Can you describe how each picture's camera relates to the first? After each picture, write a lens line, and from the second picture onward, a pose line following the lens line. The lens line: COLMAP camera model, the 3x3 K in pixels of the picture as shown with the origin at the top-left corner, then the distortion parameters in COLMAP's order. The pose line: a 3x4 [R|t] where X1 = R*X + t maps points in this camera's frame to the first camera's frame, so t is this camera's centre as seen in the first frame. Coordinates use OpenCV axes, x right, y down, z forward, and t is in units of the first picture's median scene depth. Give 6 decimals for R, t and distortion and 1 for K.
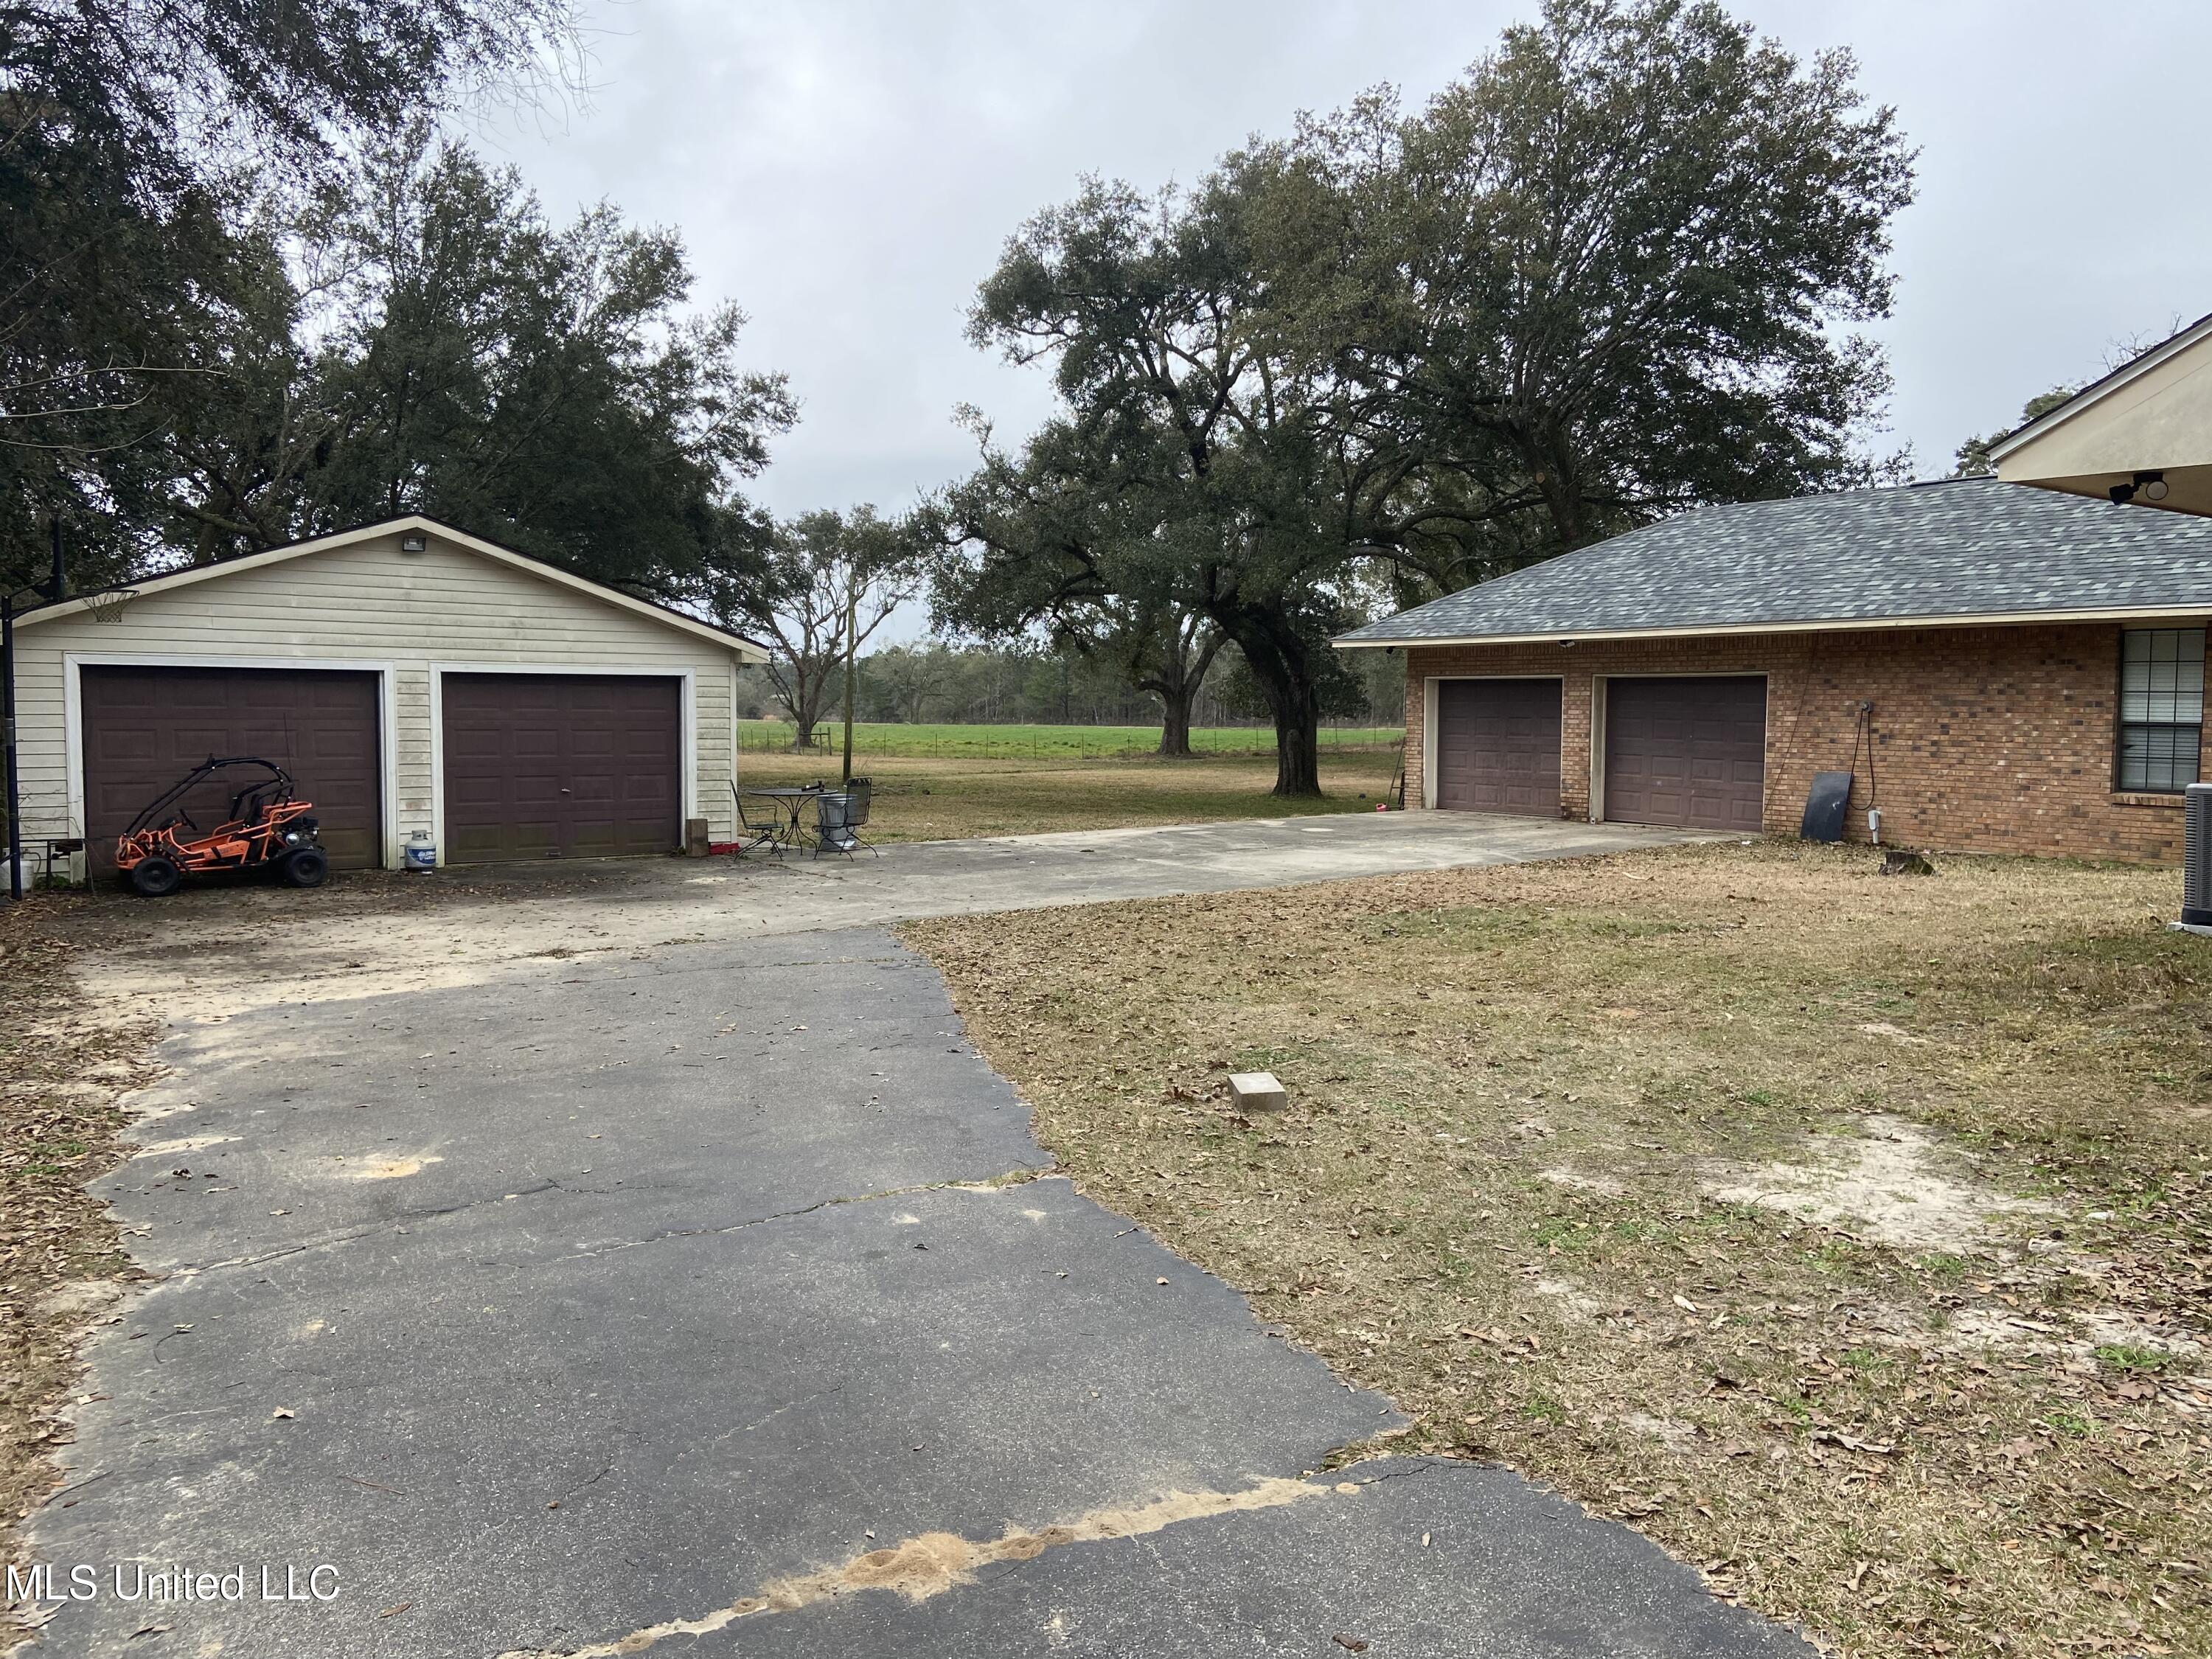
lens RADIAL K [[1657.8, 0, 1100.4], [0, 1657.8, 800.3], [0, 0, 1]] dist [0.139193, -0.174250]
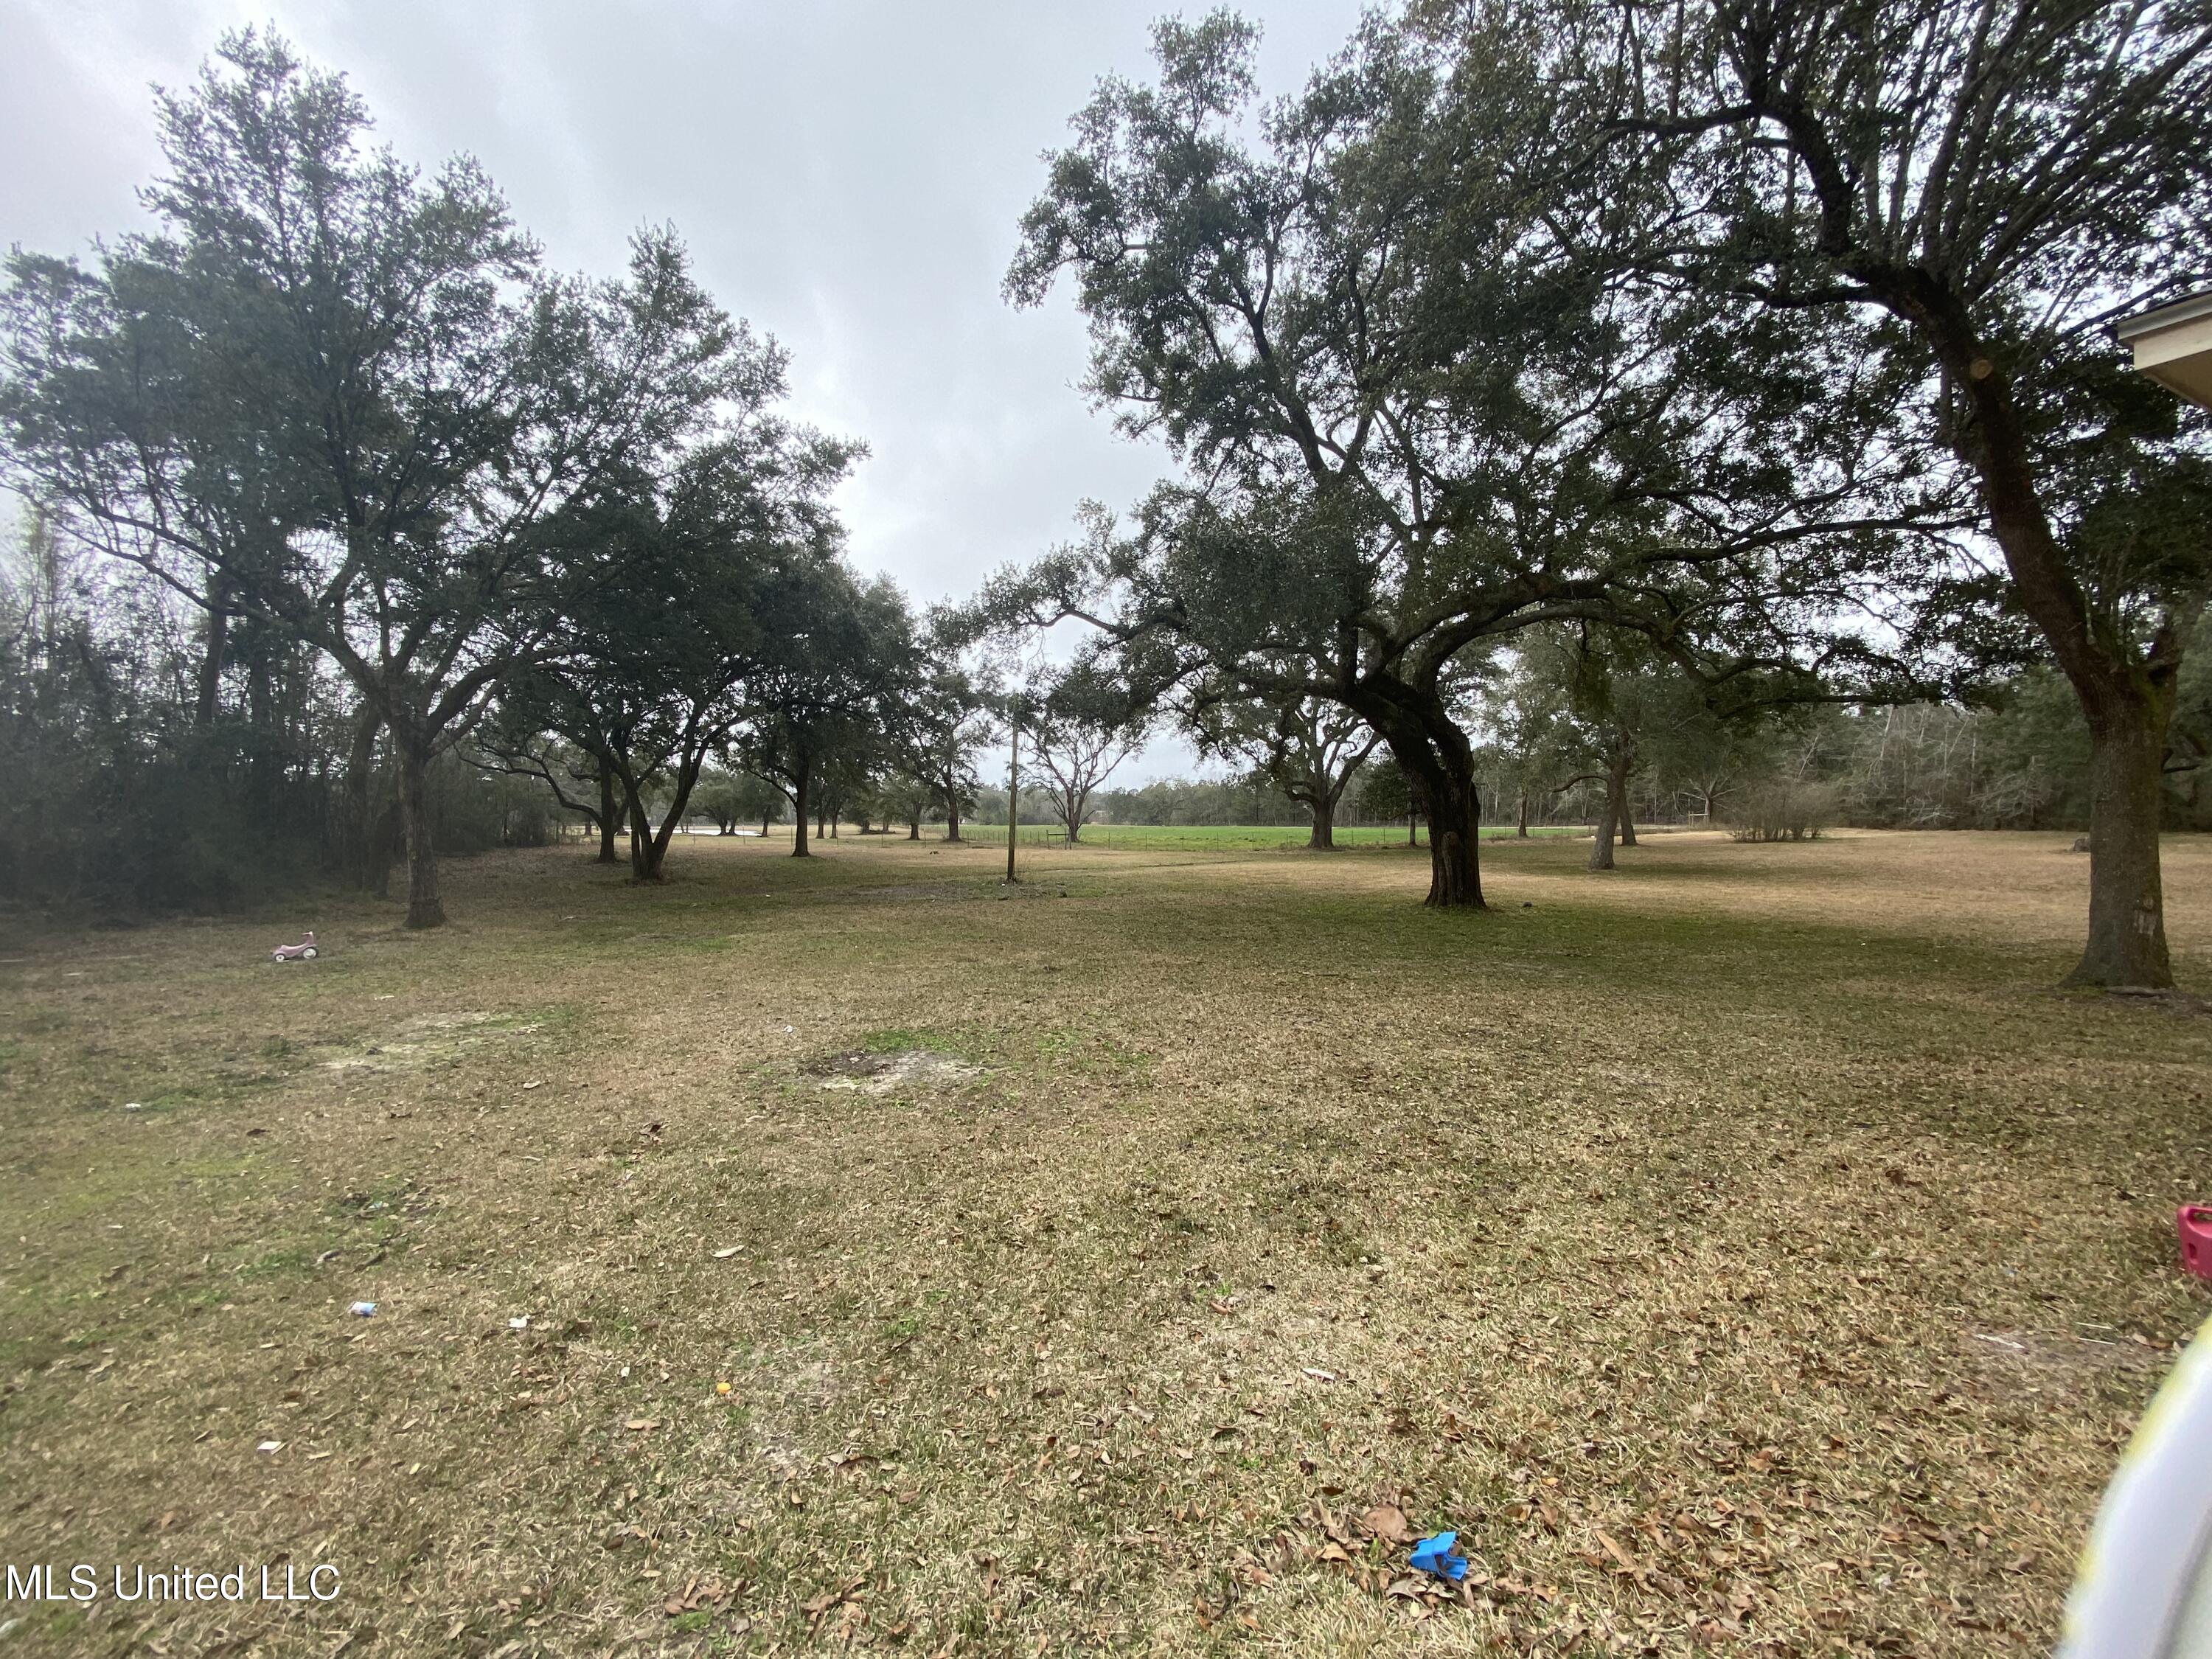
lens RADIAL K [[899.7, 0, 1106.0], [0, 899.7, 829.5], [0, 0, 1]] dist [-0.040353, -0.000078]
pose [[0.981039, -0.010367, -0.193534, 0.033802], [0.002287, 0.999118, -0.041923, -0.028389], [0.193798, 0.040685, 0.980197, 0.610417]]
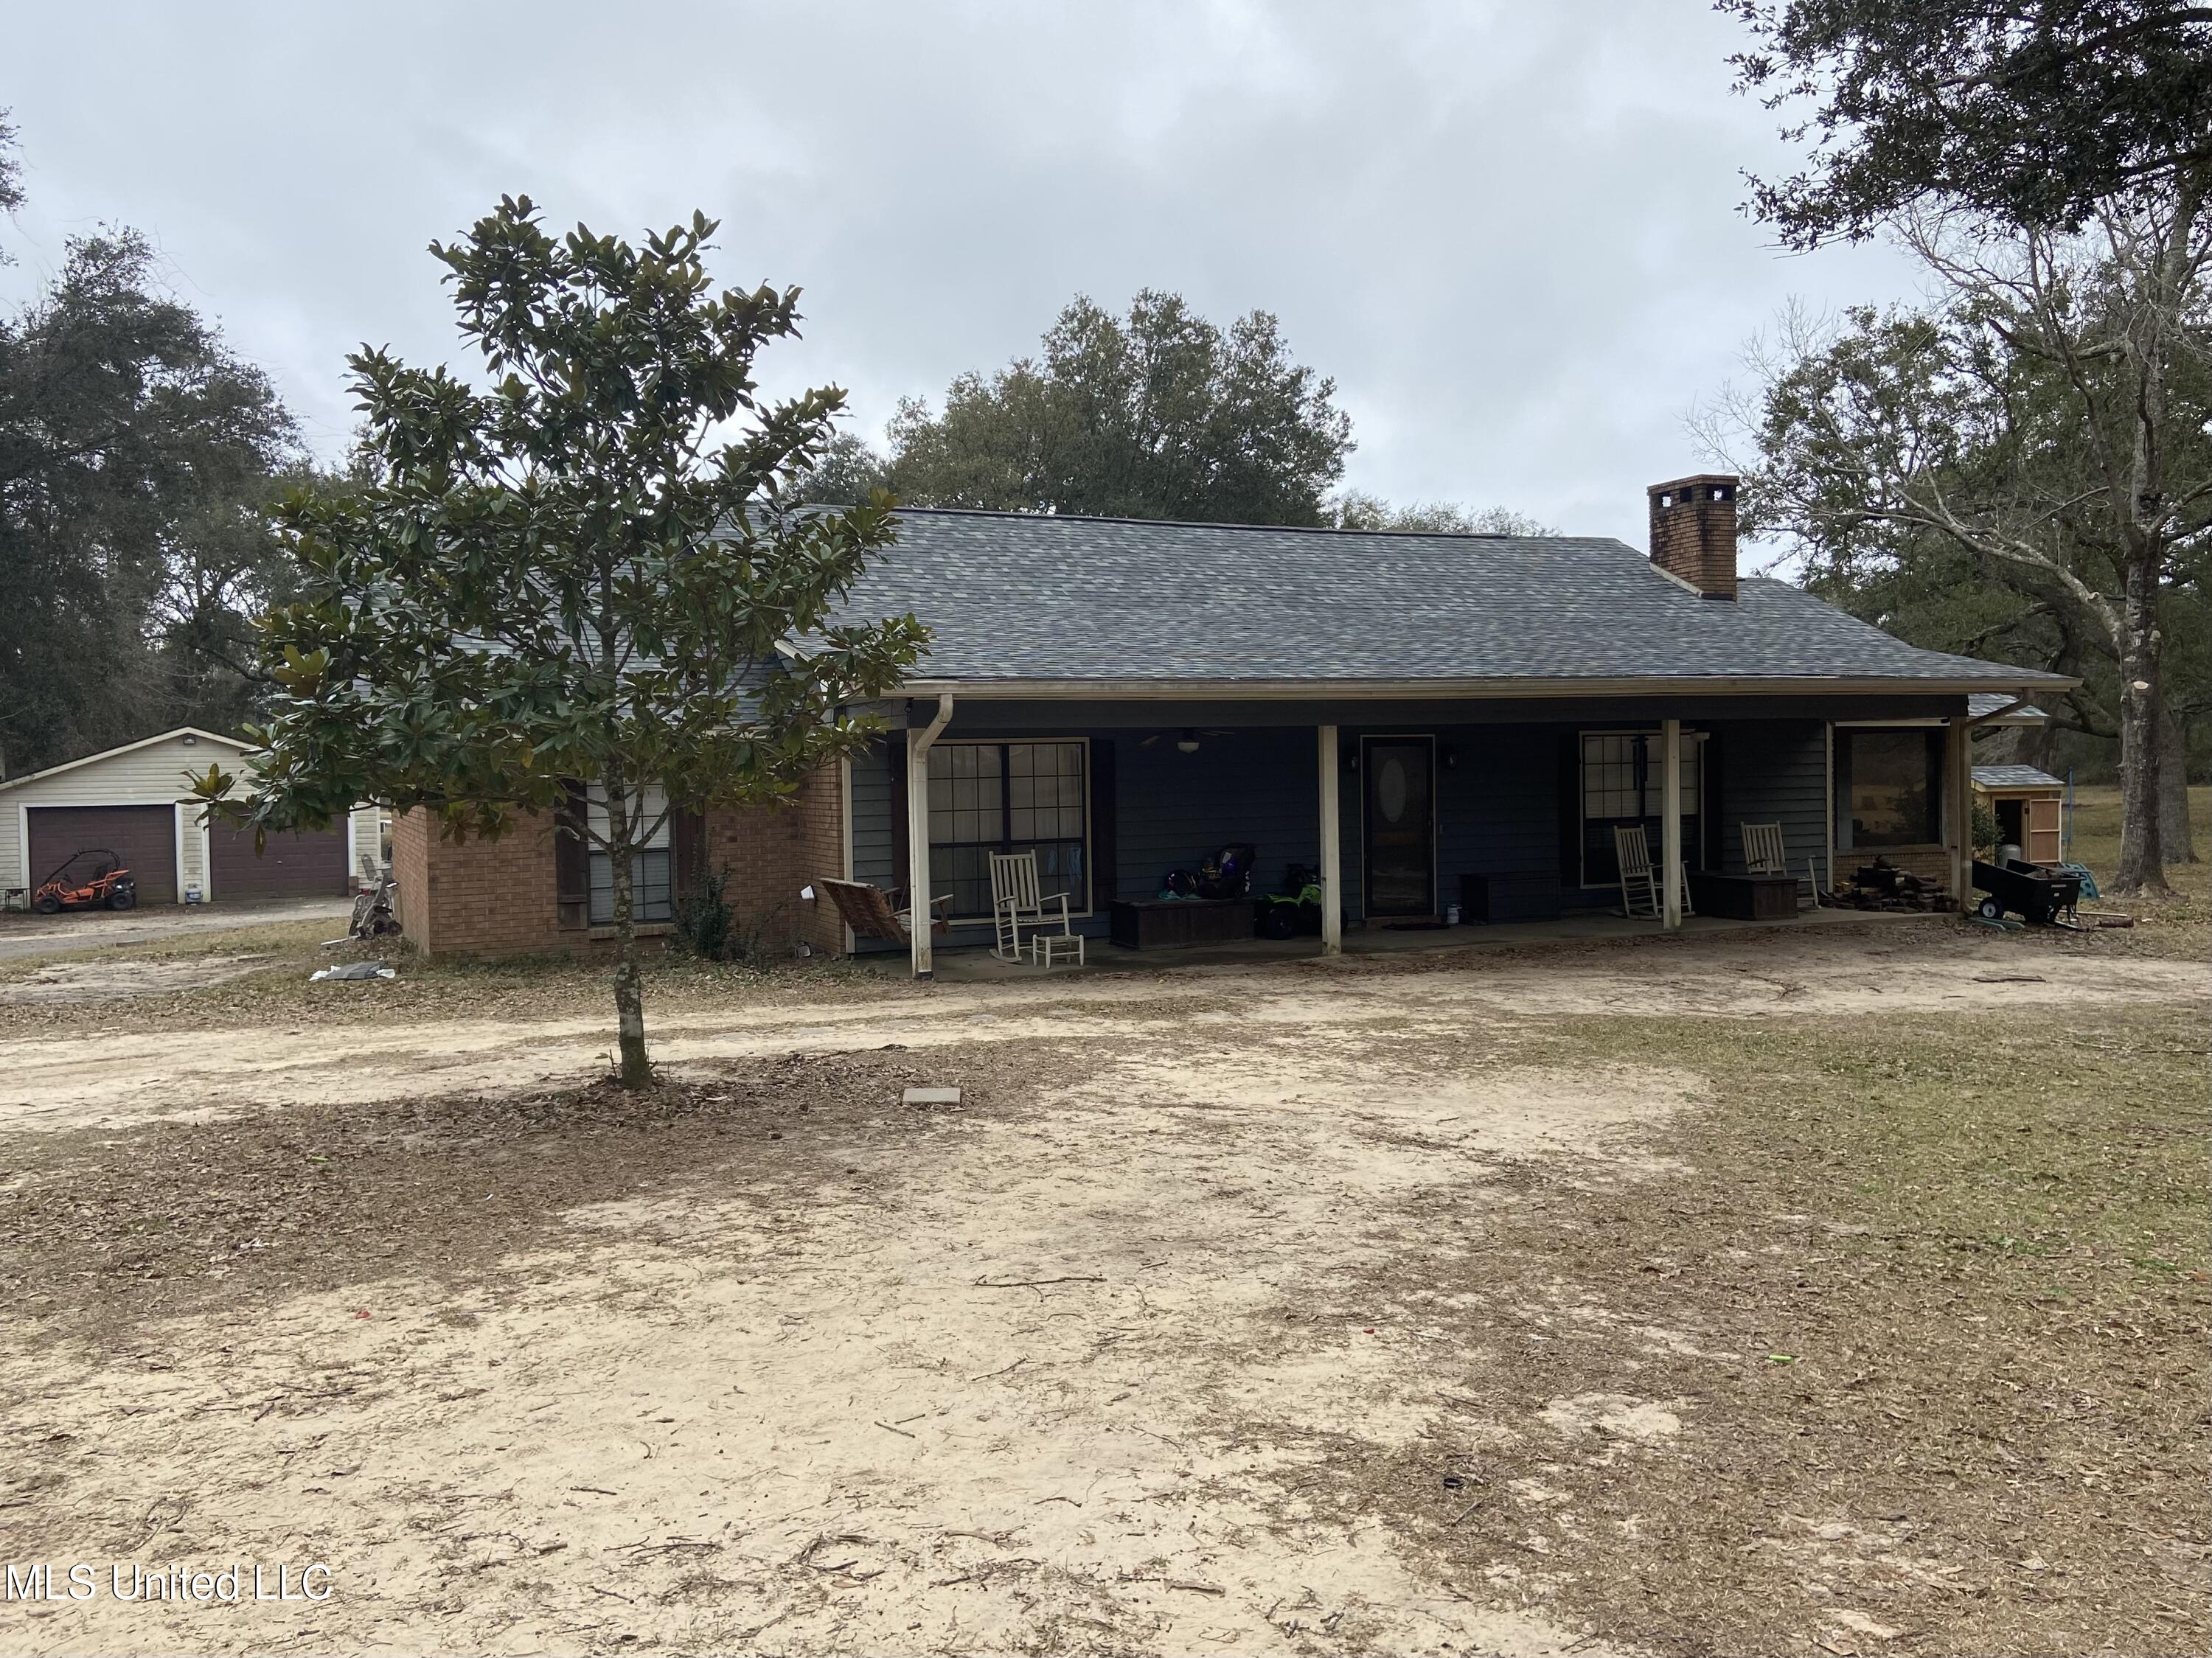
lens RADIAL K [[1733.3, 0, 1113.9], [0, 1733.3, 800.3], [0, 0, 1]] dist [0.108467, -0.136109]
pose [[0.979750, -0.028489, -0.198189, 0.496649], [0.020081, 0.998816, -0.044304, 0.015659], [0.199217, 0.039427, 0.979162, -0.382174]]
